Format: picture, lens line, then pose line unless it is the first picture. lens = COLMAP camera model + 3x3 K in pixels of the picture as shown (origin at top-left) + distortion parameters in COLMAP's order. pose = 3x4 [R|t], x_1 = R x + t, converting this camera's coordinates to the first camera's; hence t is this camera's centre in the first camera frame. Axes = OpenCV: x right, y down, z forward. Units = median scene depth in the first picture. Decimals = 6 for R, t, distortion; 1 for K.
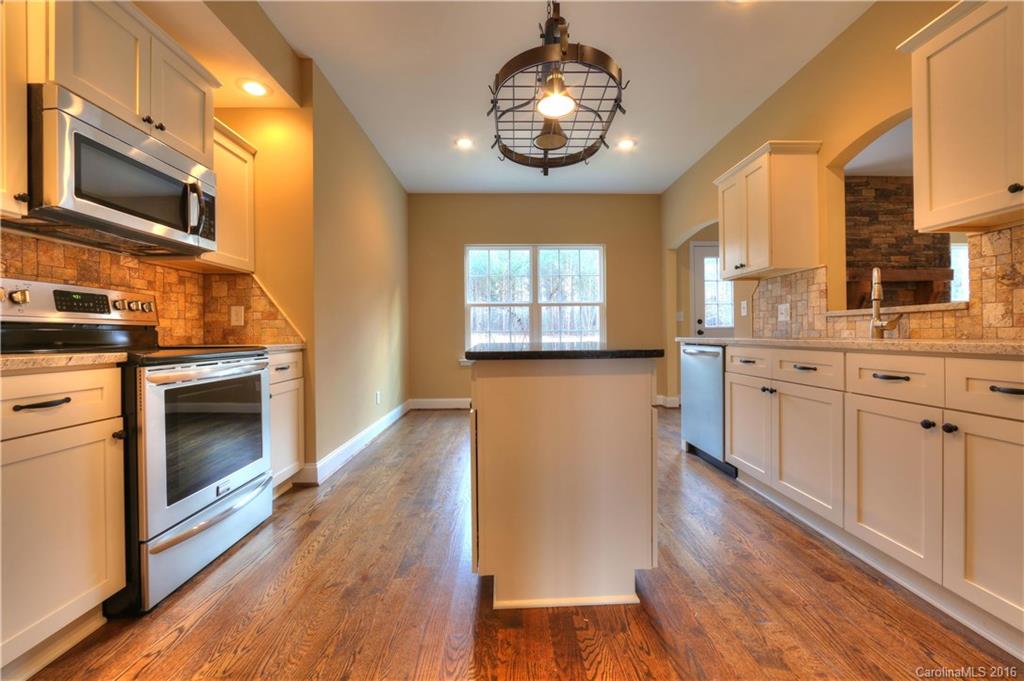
lens RADIAL K [[402.6, 0, 515.9], [0, 402.6, 335.8], [0, 0, 1]] dist [-0.012222, 0.001346]
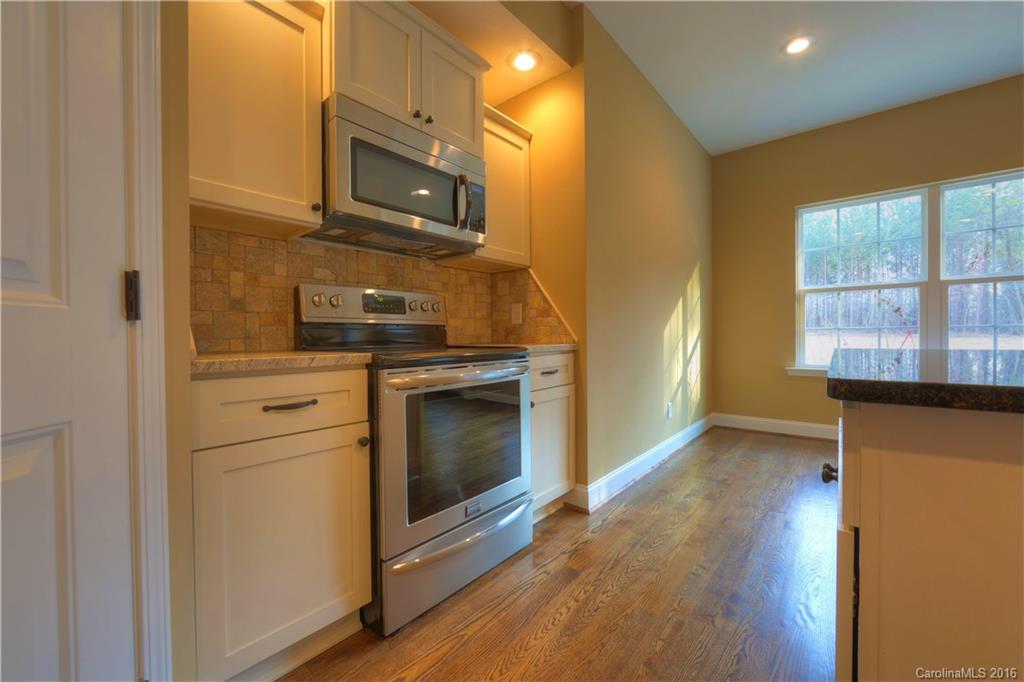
lens RADIAL K [[402.6, 0, 526.5], [0, 402.6, 339.9], [0, 0, 1]] dist [-0.012222, 0.001346]
pose [[0.759466, 0.009144, -0.650483, -0.060184], [-0.000660, 0.999912, 0.013286, -0.001189], [0.650547, -0.009660, 0.759405, 0.339416]]
